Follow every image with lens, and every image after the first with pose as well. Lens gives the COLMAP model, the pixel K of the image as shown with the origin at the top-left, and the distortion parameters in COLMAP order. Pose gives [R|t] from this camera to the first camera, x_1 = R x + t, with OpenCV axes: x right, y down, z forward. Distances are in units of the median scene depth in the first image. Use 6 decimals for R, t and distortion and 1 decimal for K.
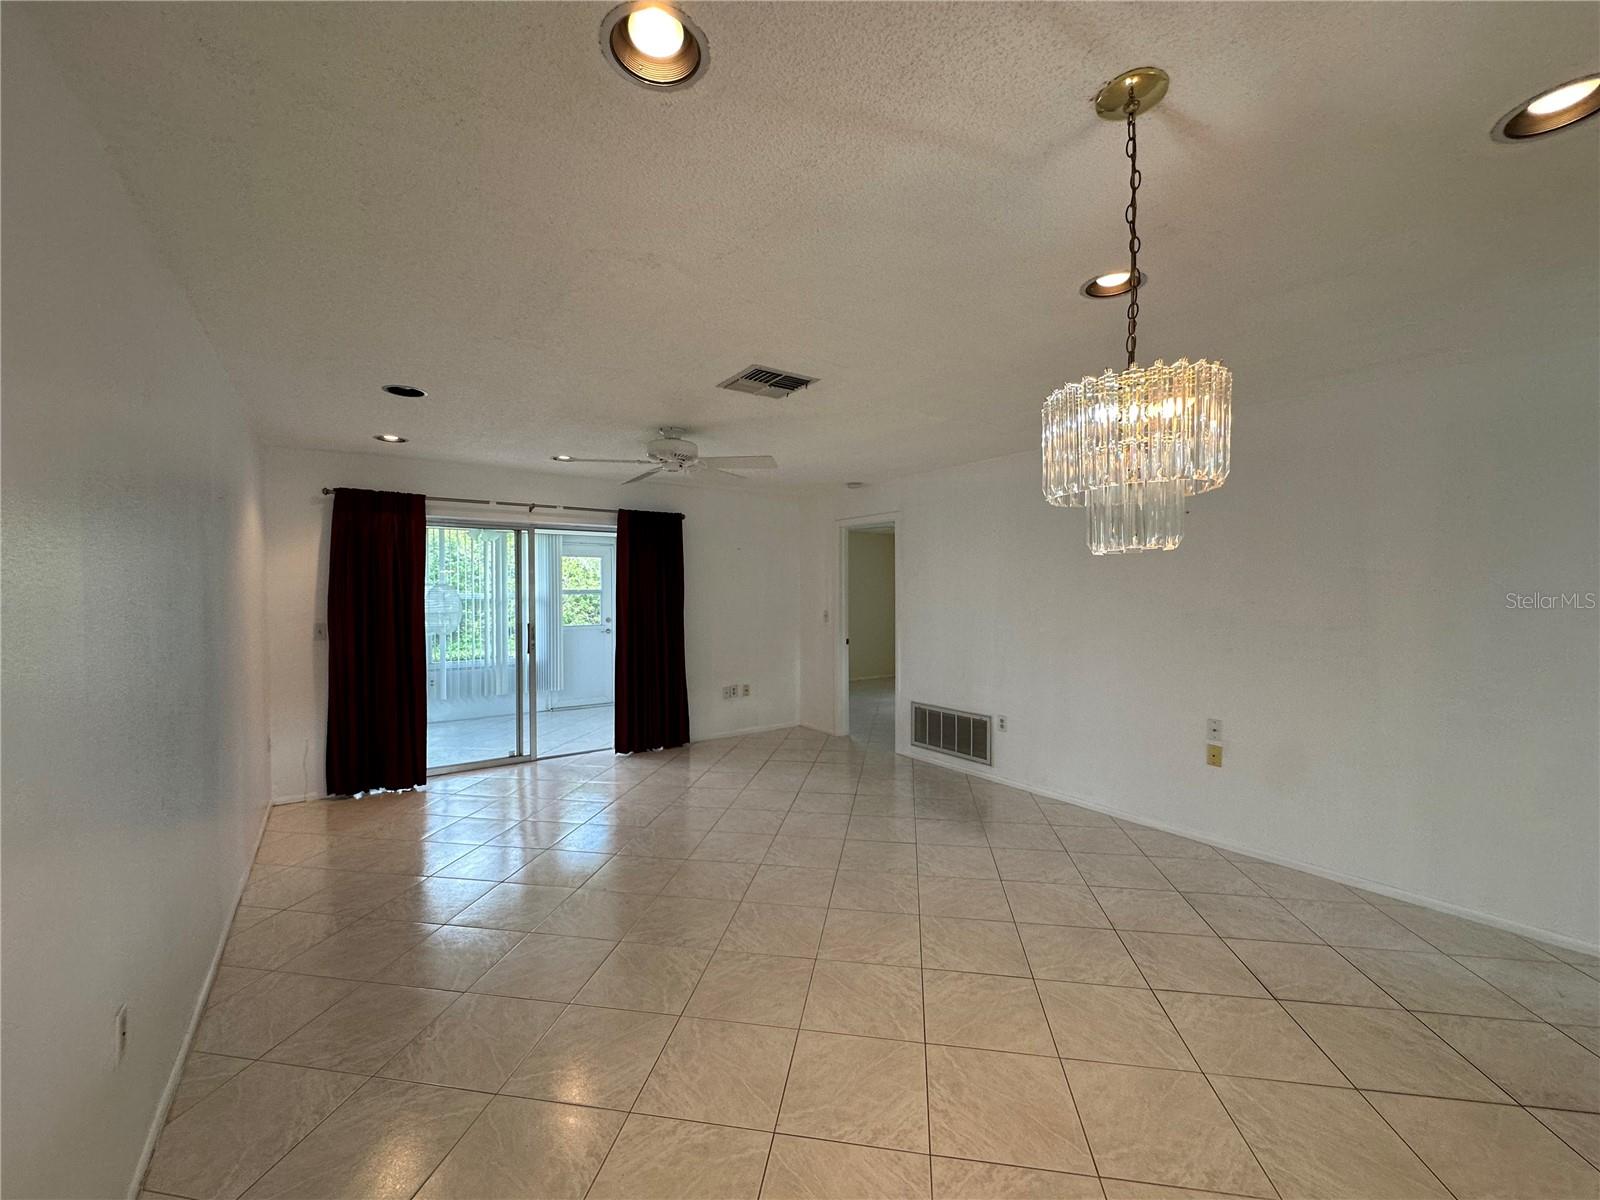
lens RADIAL K [[637.7, 0, 800.2], [0, 637.7, 602.7], [0, 0, 1]] dist [-0.004929, 0.000986]
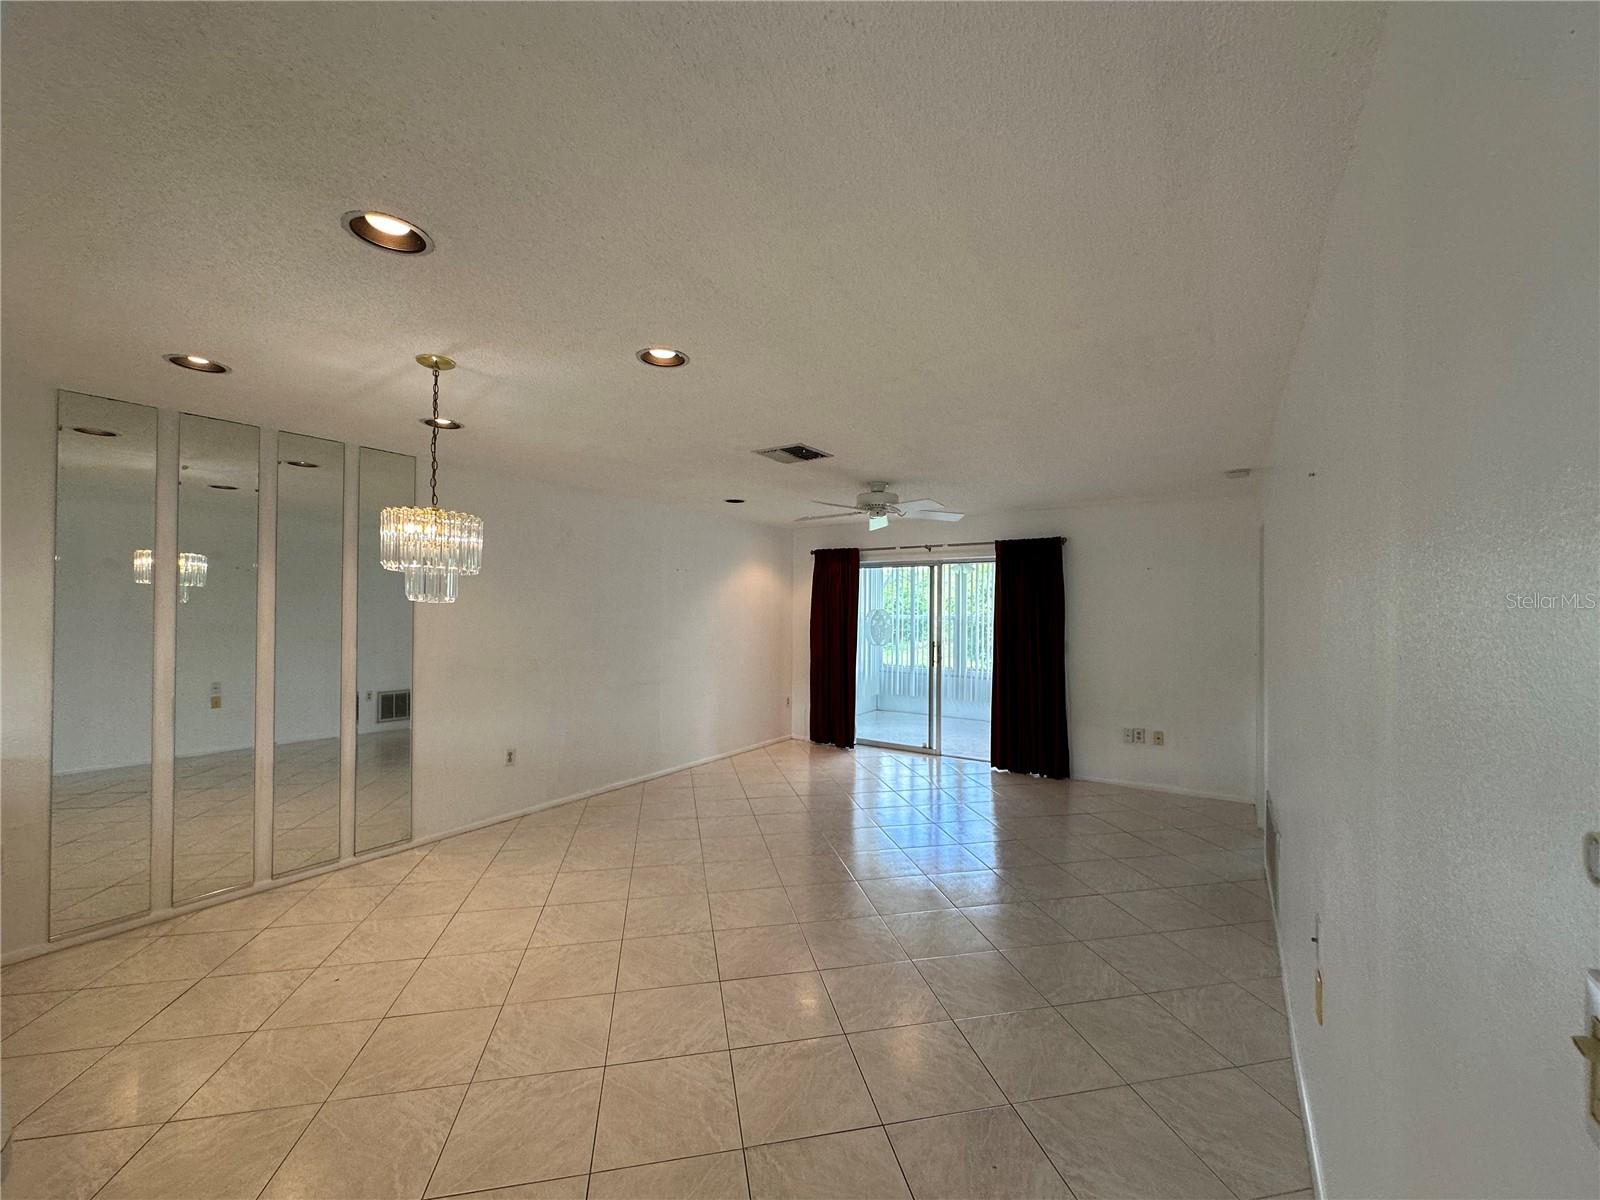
lens RADIAL K [[637.7, 0, 799.3], [0, 637.7, 603.1], [0, 0, 1]] dist [-0.004929, 0.000986]
pose [[0.358472, -0.003997, -0.933532, 0.628321], [-0.025927, 0.999562, -0.014236, -0.016968], [0.933180, 0.029306, 0.358212, 0.316098]]
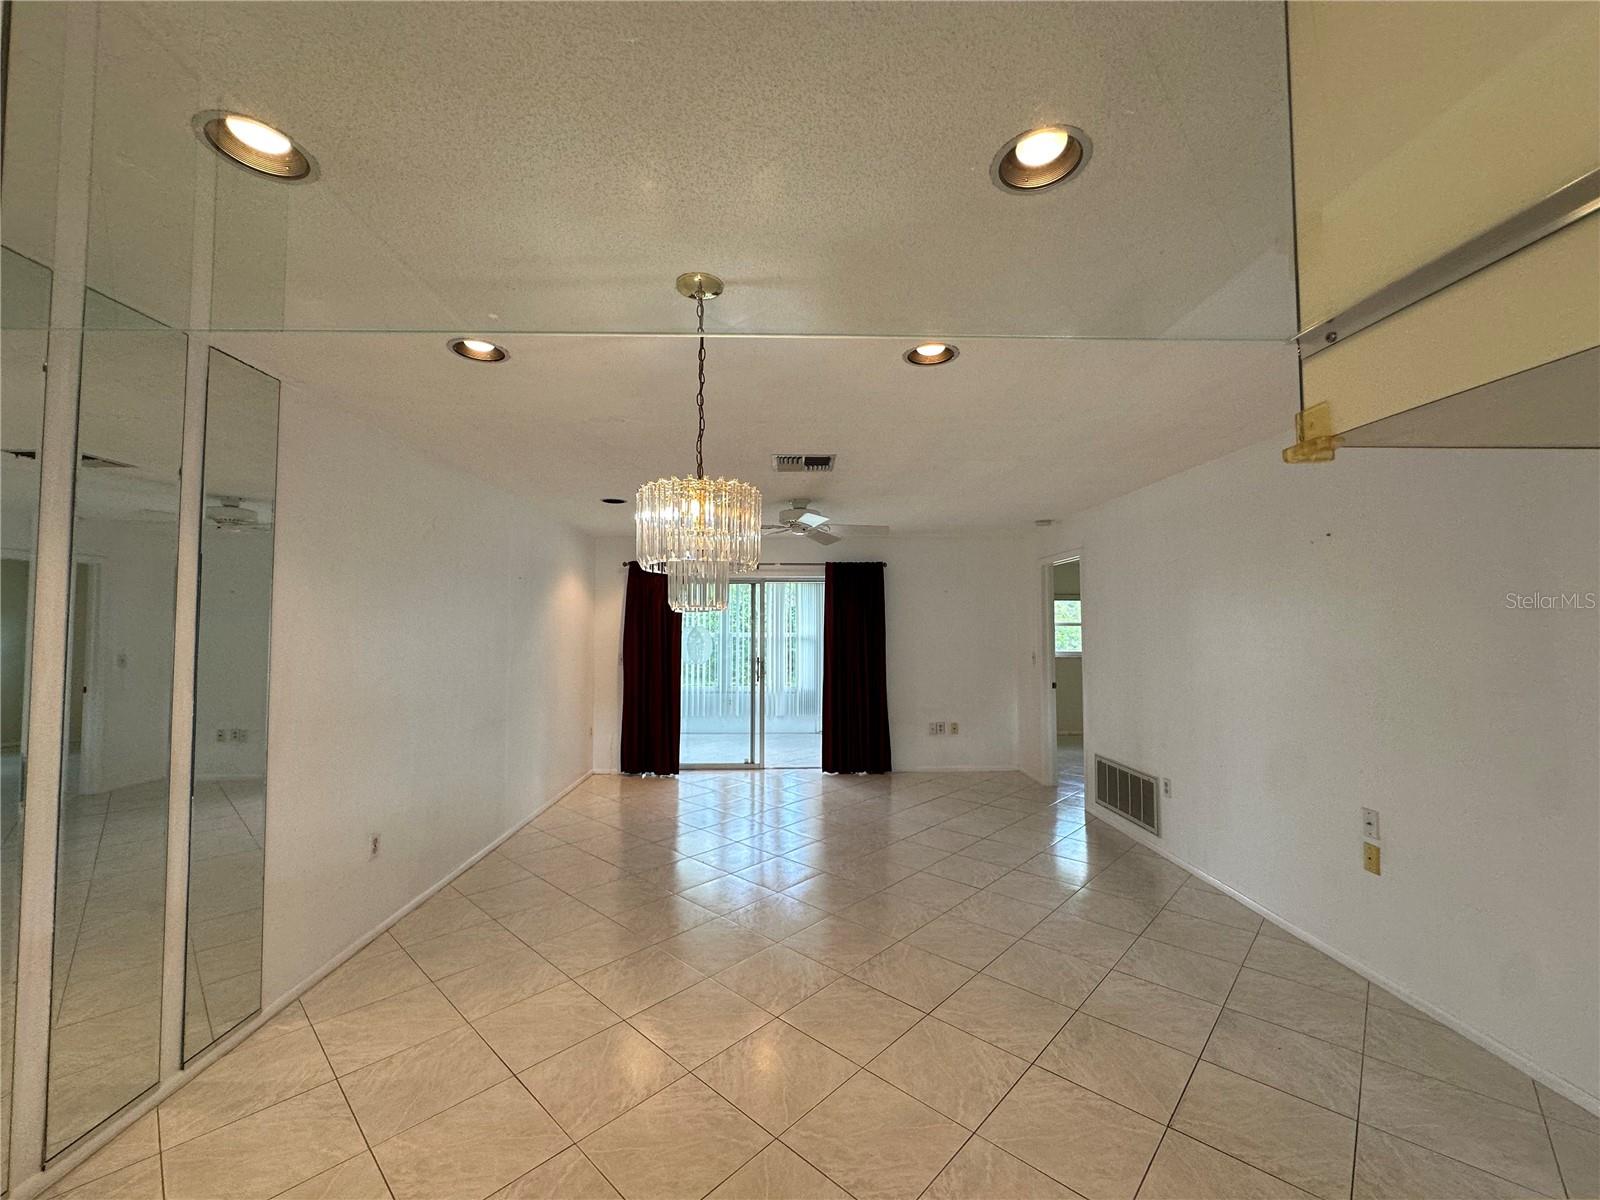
lens RADIAL K [[637.7, 0, 800.1], [0, 637.7, 605.4], [0, 0, 1]] dist [-0.004929, 0.000986]
pose [[0.829636, -0.019980, -0.557947, 0.344674], [-0.010936, 0.998586, -0.052021, -0.005329], [0.558198, 0.049260, 0.828244, 0.000538]]
